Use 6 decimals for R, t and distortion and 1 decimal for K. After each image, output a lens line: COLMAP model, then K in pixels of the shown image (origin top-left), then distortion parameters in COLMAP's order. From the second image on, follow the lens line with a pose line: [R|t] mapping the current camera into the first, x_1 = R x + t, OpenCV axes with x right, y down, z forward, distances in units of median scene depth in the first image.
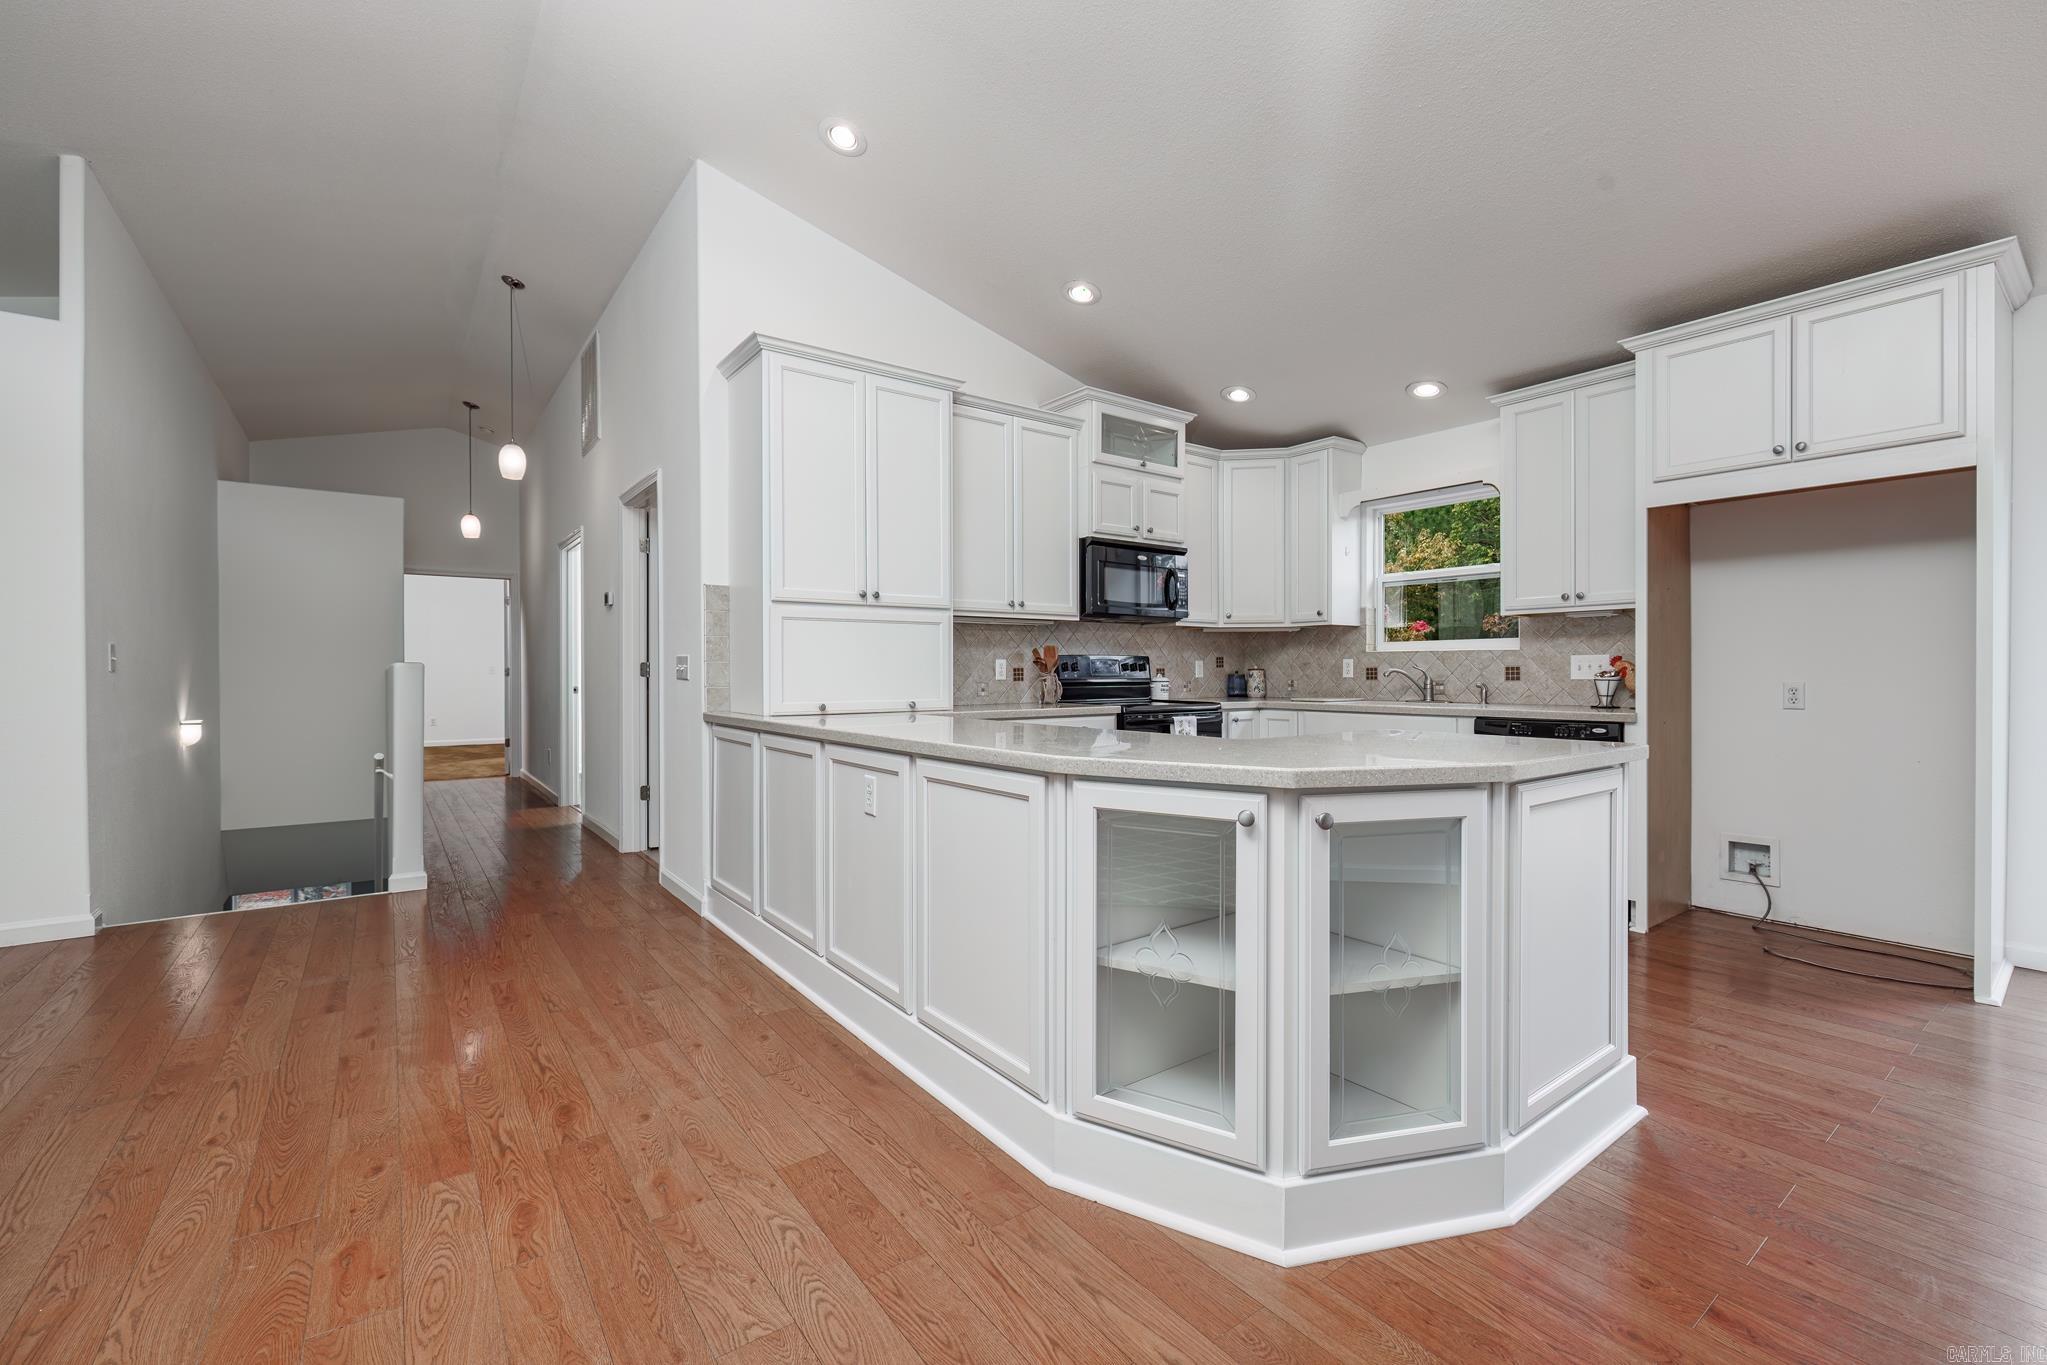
lens RADIAL K [[857.3, 0, 995.7], [0, 857.3, 669.7], [0, 0, 1]] dist [-0.002627, -0.000357]
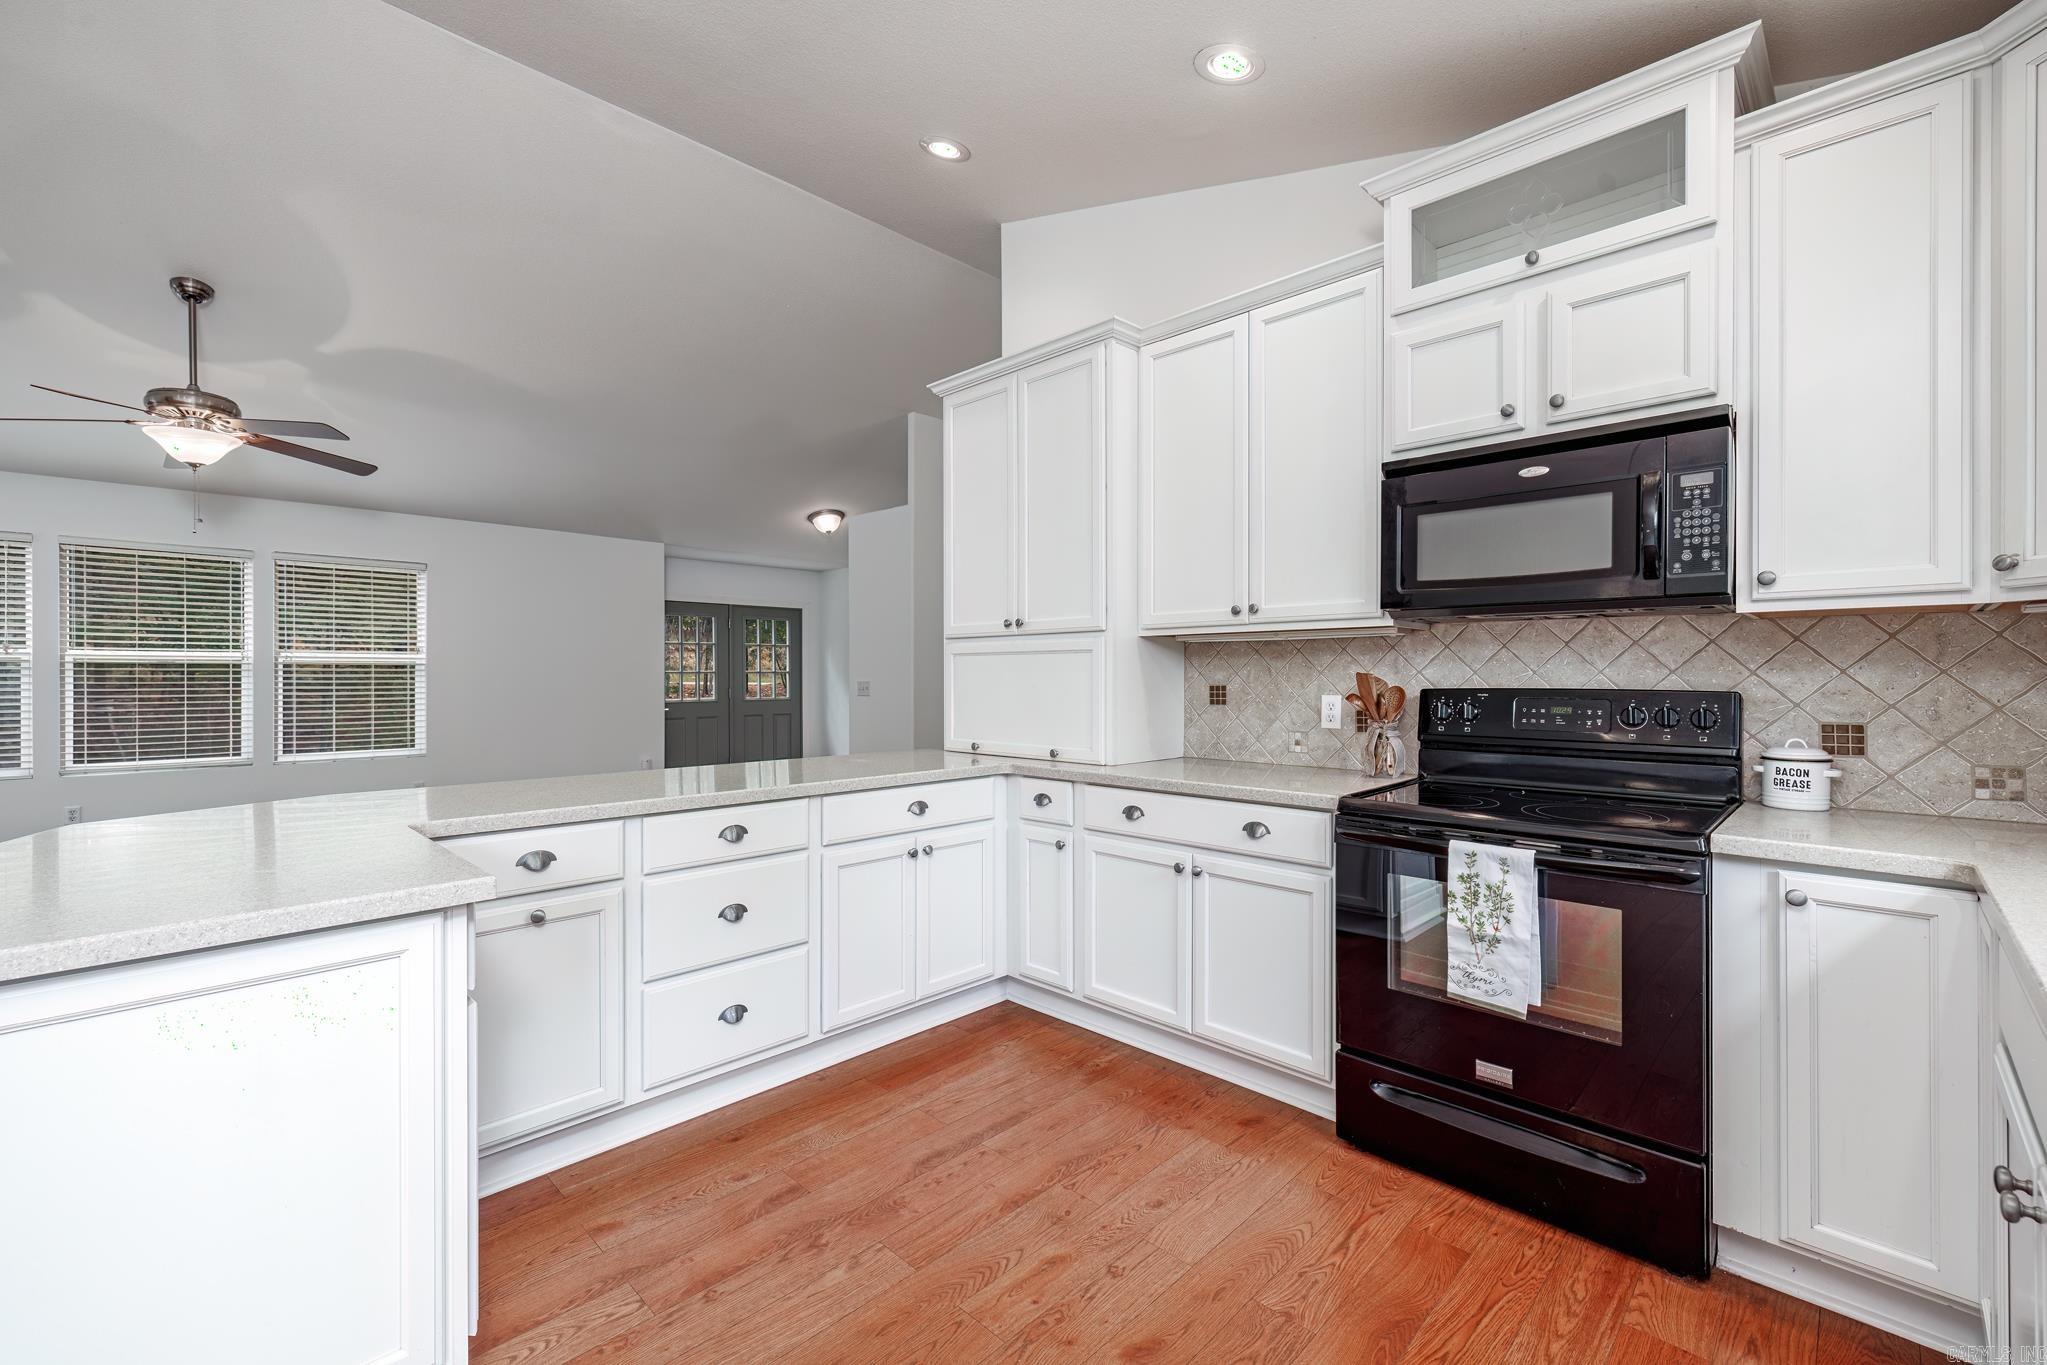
lens RADIAL K [[857.3, 0, 1061.2], [0, 857.3, 672.0], [0, 0, 1]] dist [-0.002627, -0.000357]
pose [[0.179348, -0.001666, -0.983784, 0.571057], [0.000934, 0.999998, -0.001523, -0.027670], [0.983785, -0.000646, 0.179350, 0.695785]]
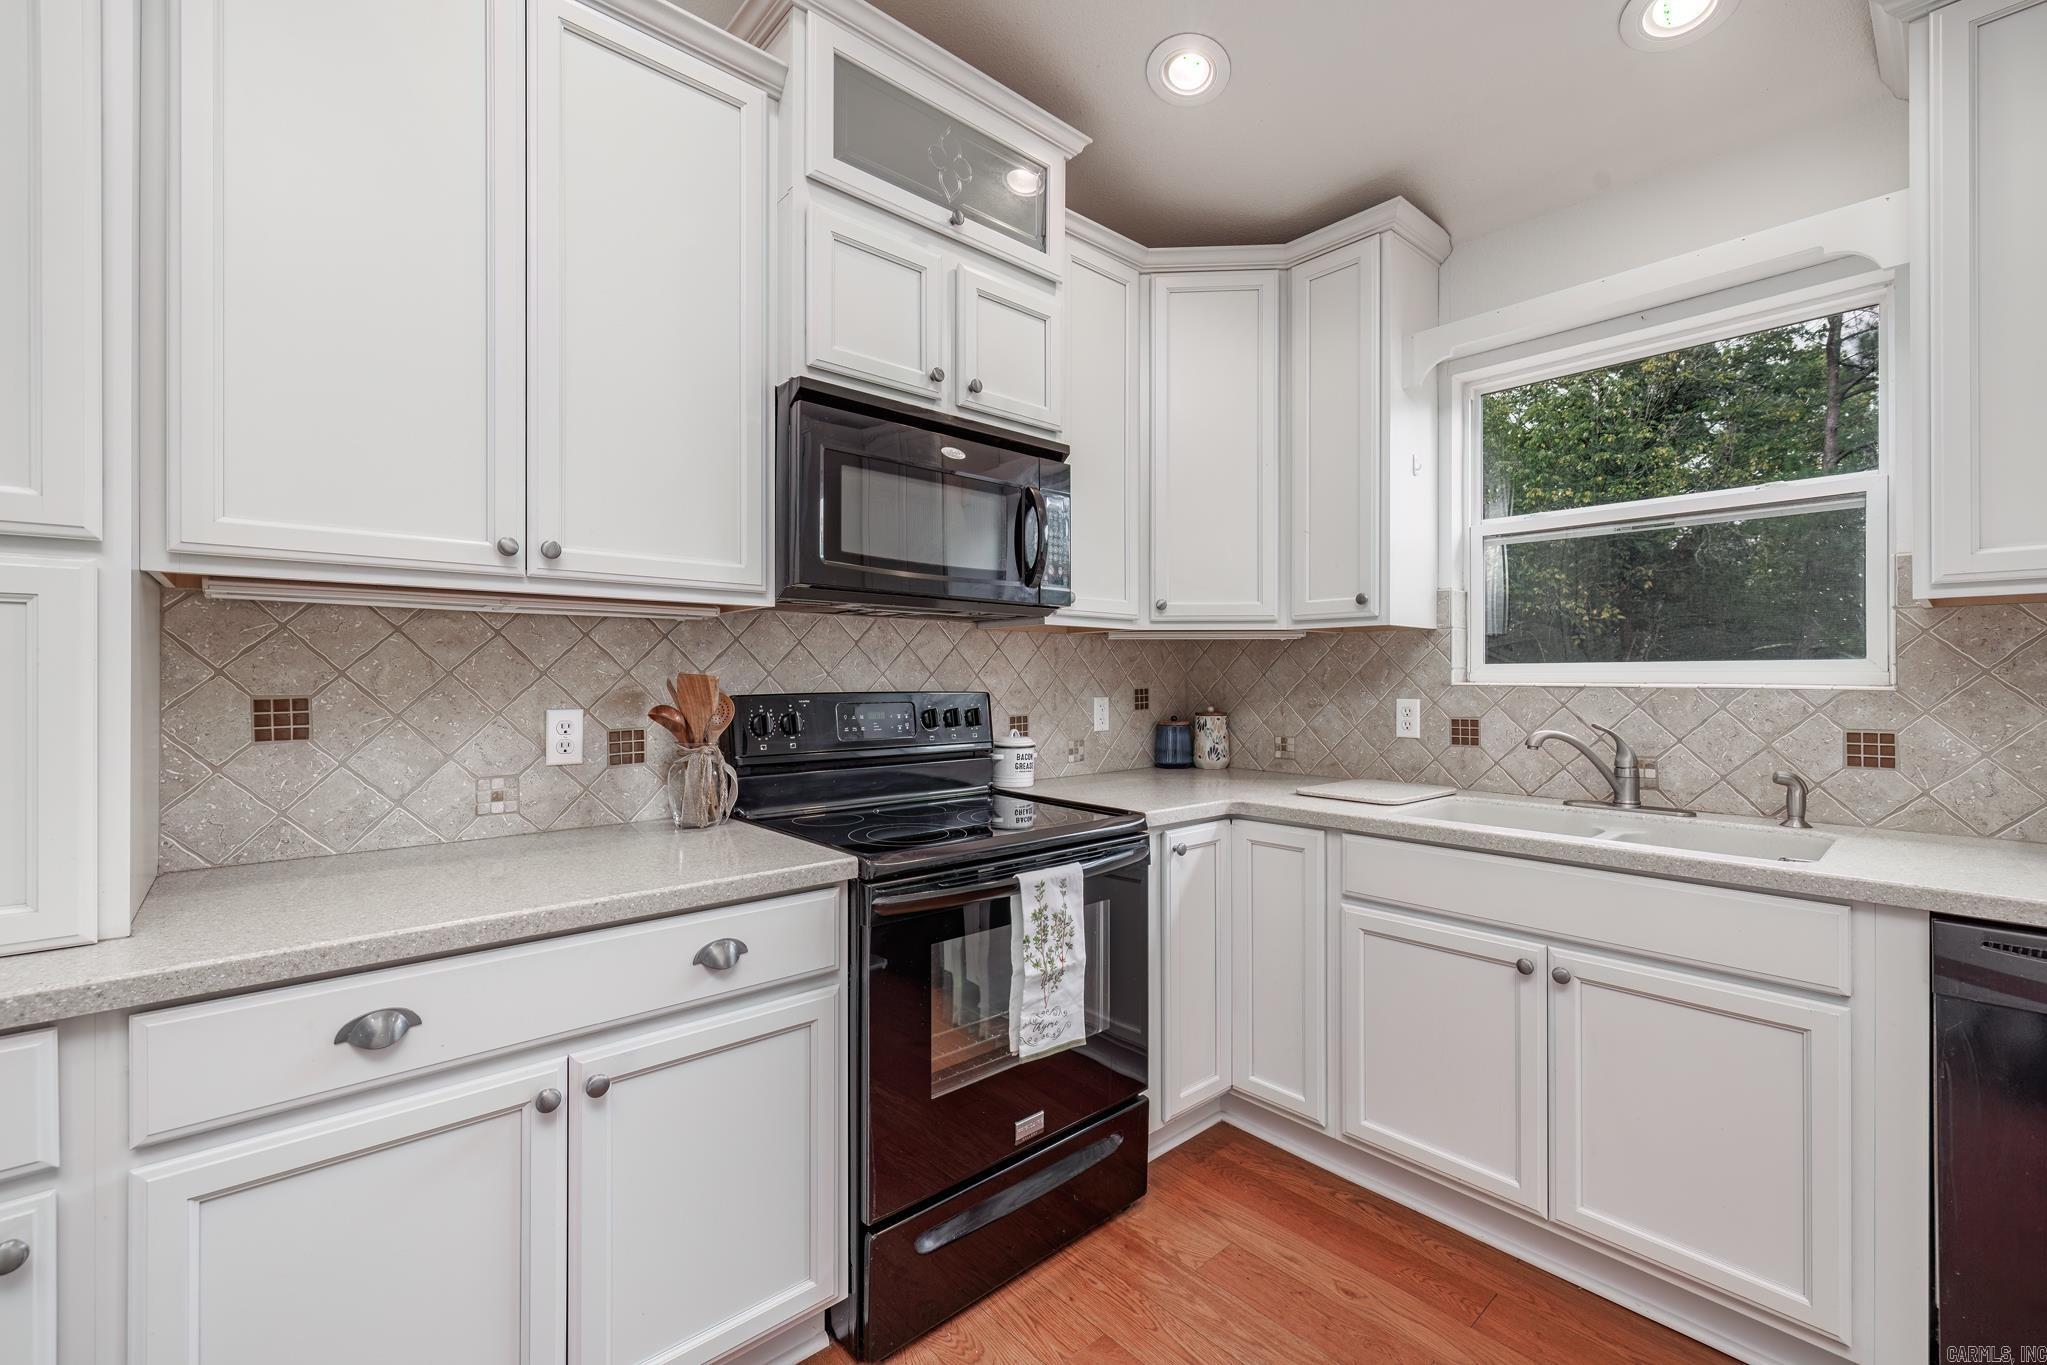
lens RADIAL K [[857.3, 0, 974.7], [0, 857.3, 675.3], [0, 0, 1]] dist [-0.002627, -0.000357]
pose [[0.997281, 0.004104, 0.073580, 0.154814], [-0.003952, 0.999990, -0.002217, -0.026571], [-0.073589, 0.001920, 0.997287, 0.612235]]
